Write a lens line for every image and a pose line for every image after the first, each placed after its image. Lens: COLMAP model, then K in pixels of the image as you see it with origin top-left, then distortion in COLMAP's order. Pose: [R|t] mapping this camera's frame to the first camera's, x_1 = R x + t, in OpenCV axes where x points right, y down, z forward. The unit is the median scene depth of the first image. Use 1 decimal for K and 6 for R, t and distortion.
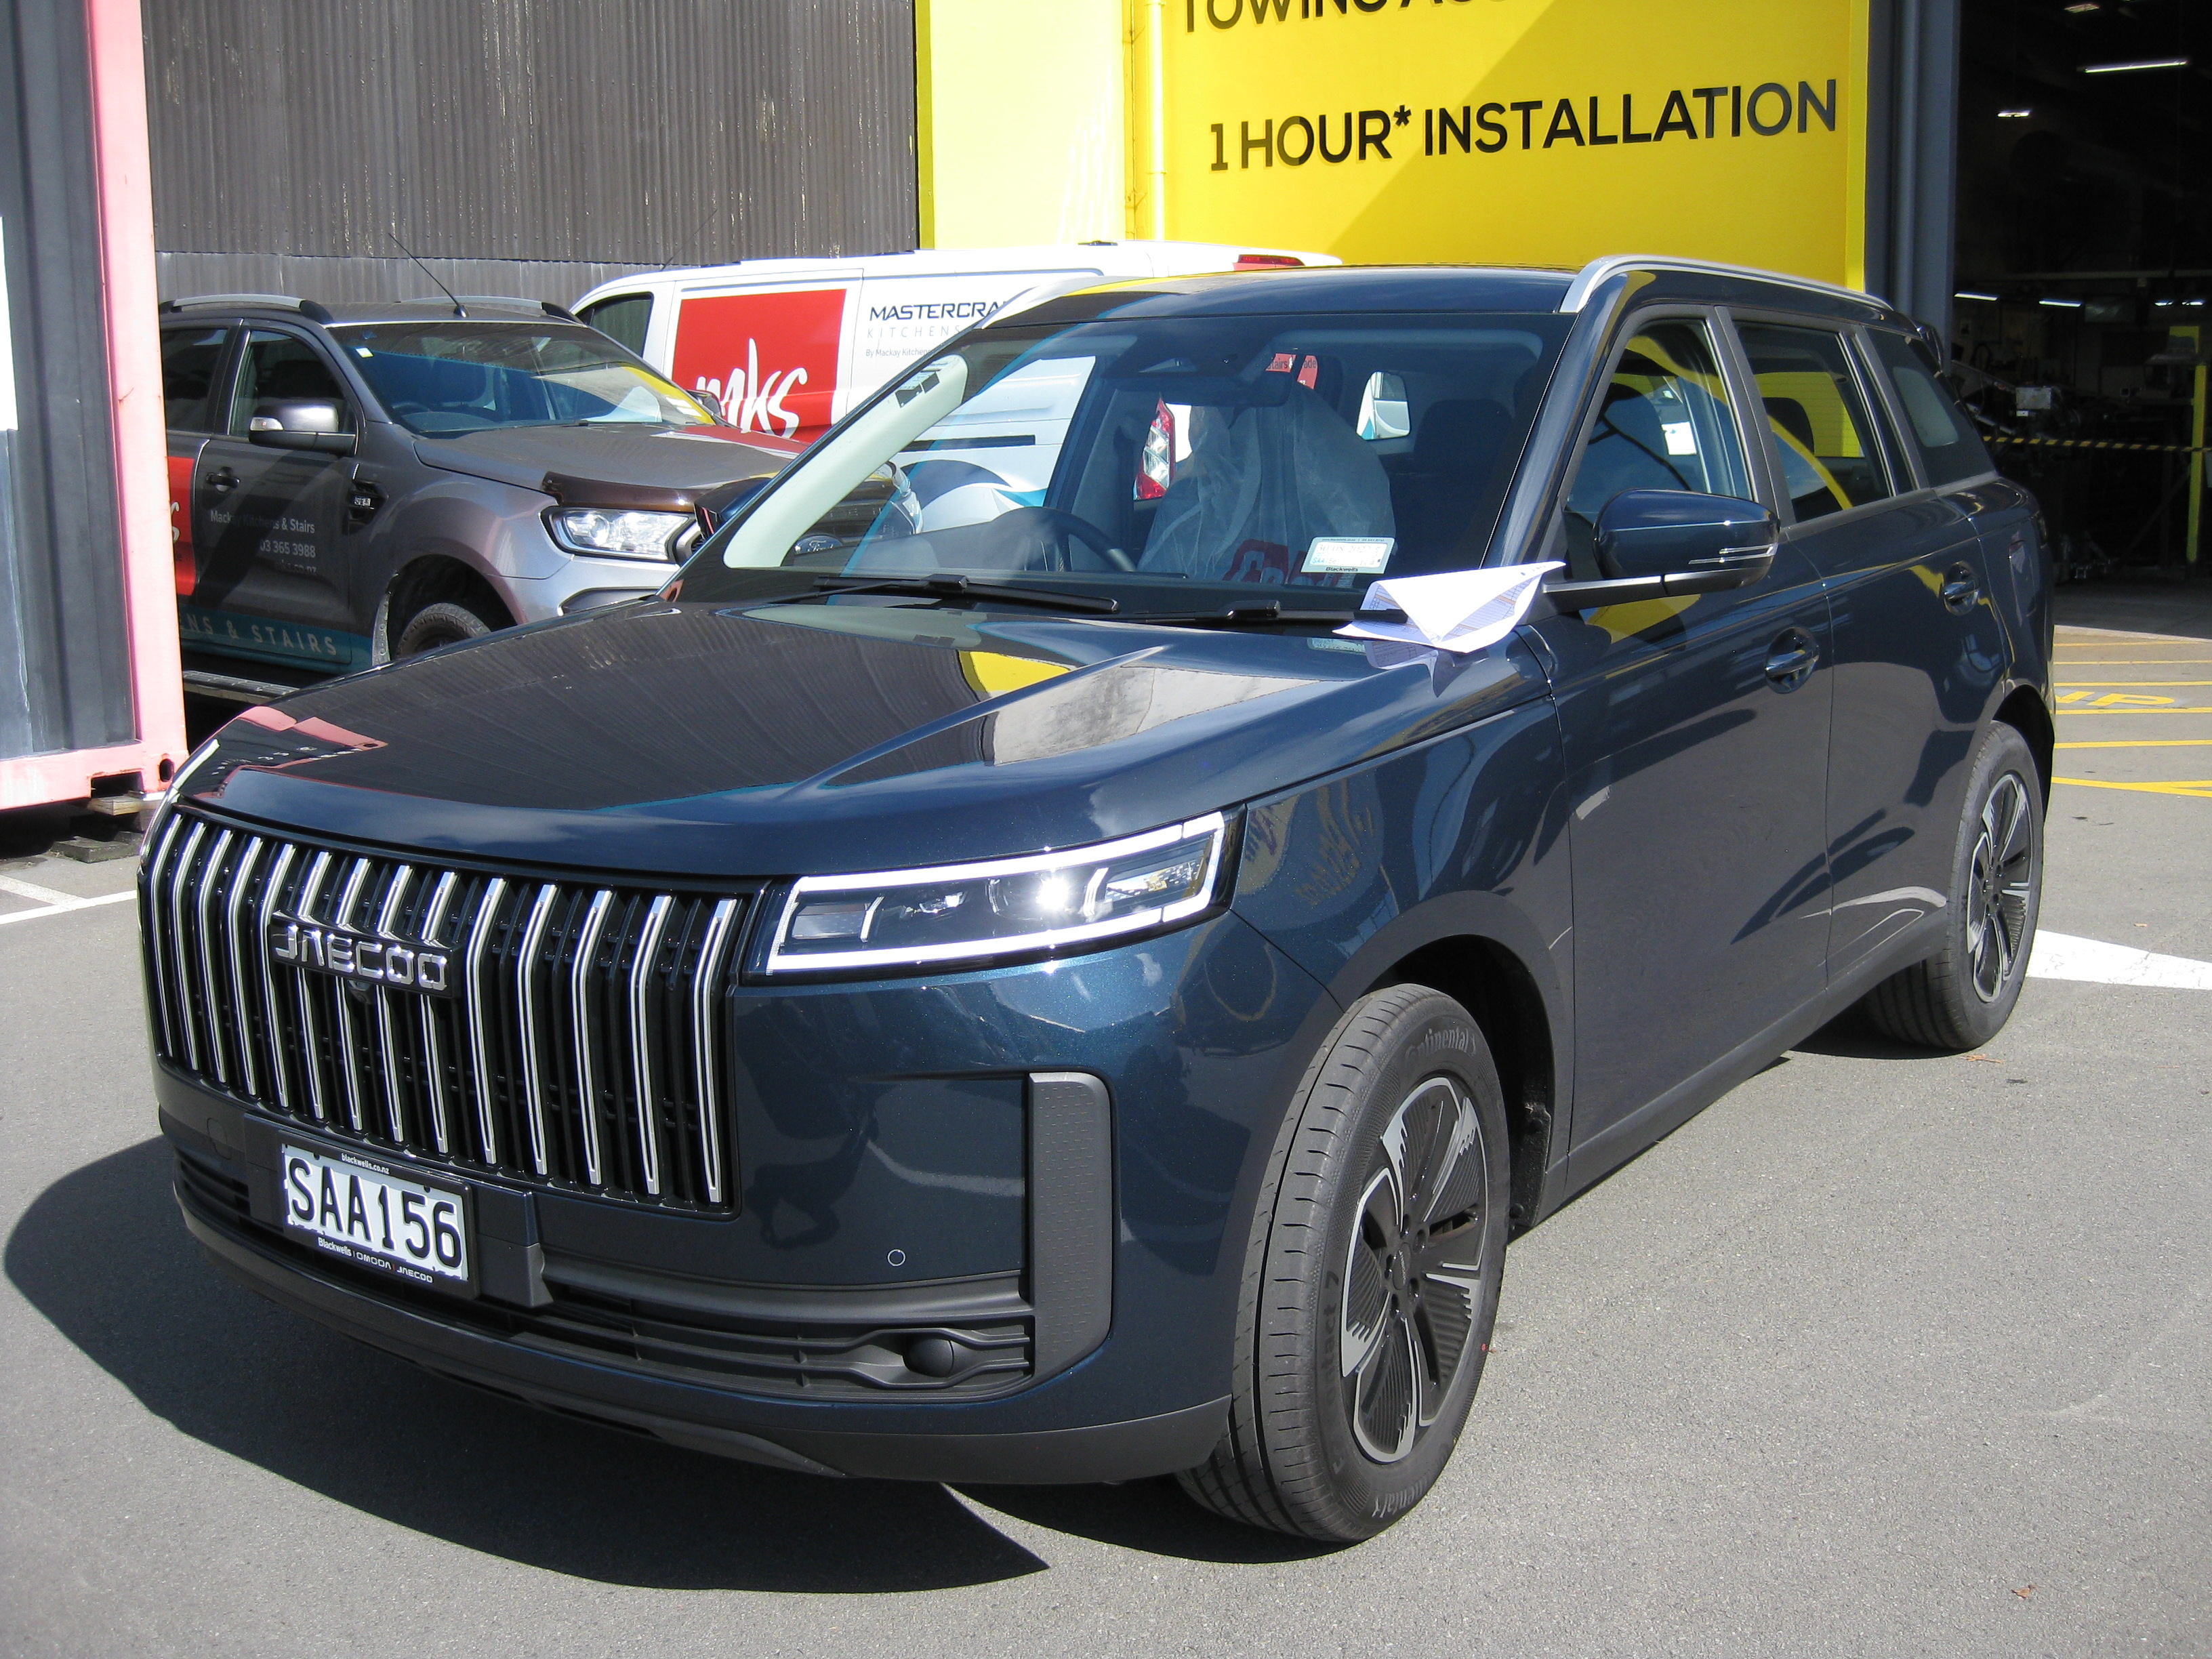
lens RADIAL K [[2445.0, 0, 1140.5], [0, 2445.0, 827.6], [0, 0, 1]] dist [-0.173238, 0.137499]
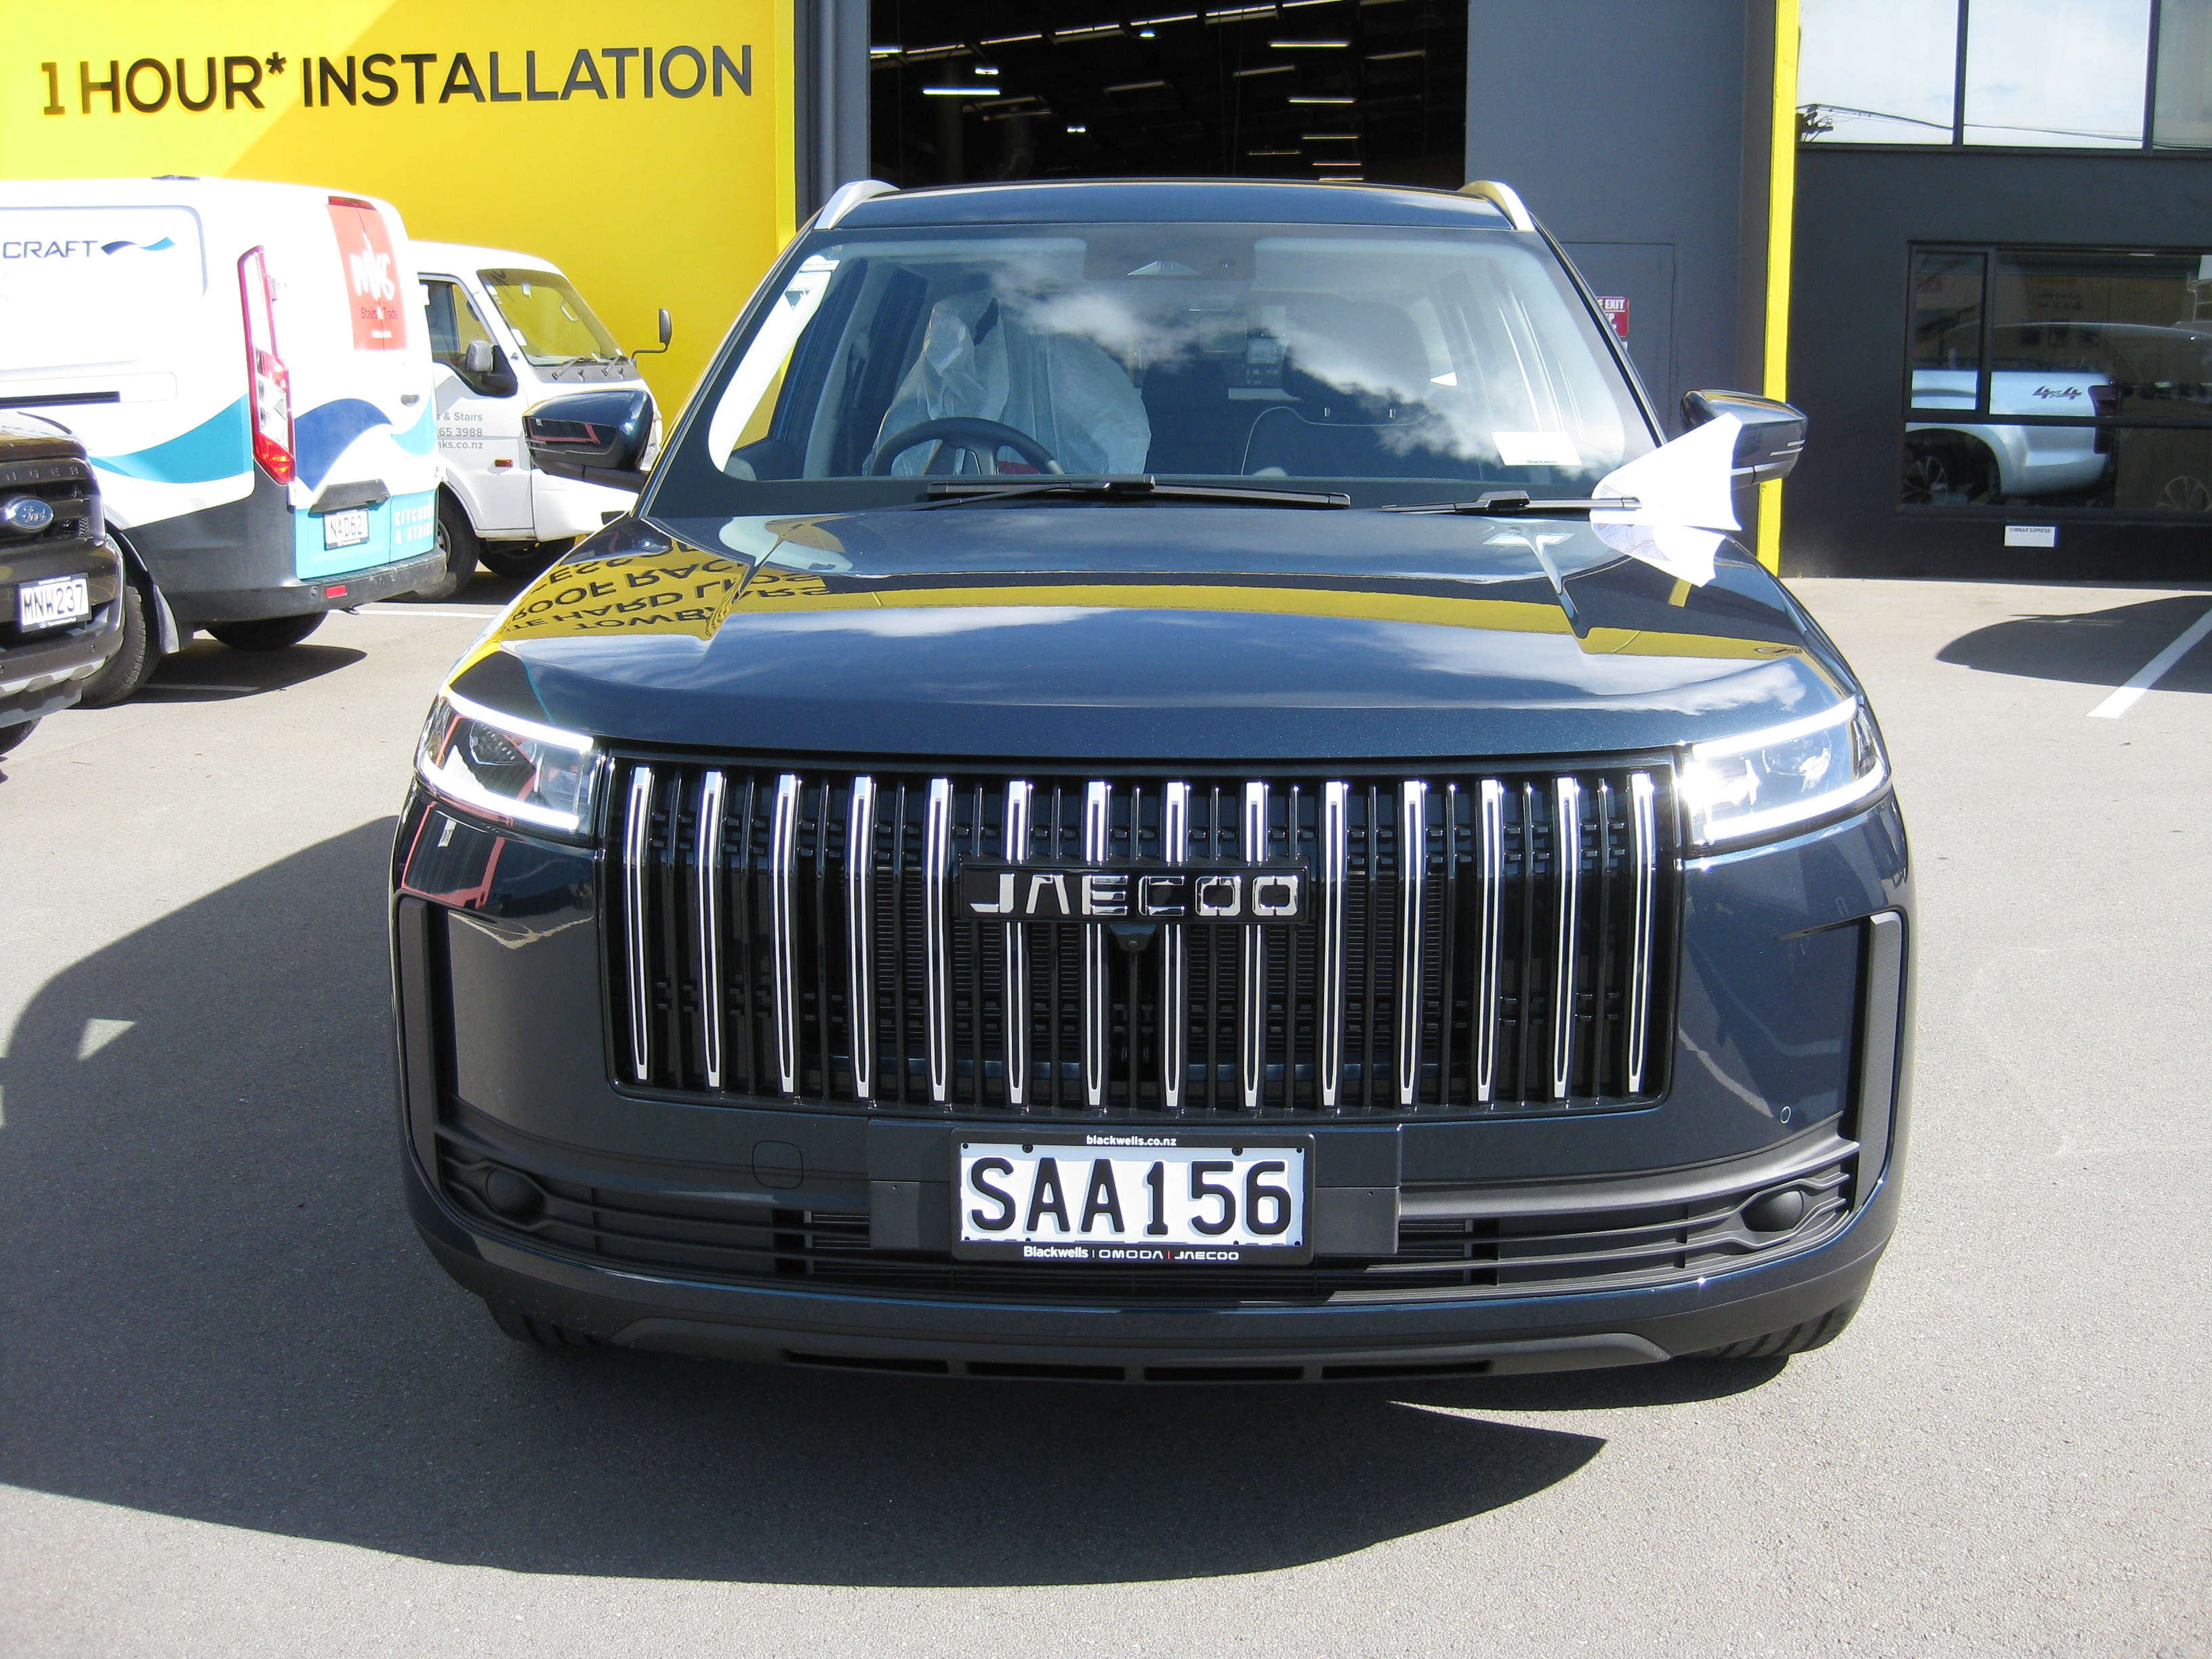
lens RADIAL K [[2445.0, 0, 1140.5], [0, 2445.0, 827.6], [0, 0, 1]] dist [-0.173238, 0.137499]
pose [[0.836412, -0.088158, 0.540965, -0.638979], [0.084230, 0.995930, 0.032068, 0.002090], [-0.541591, 0.018744, 0.840433, 0.222766]]
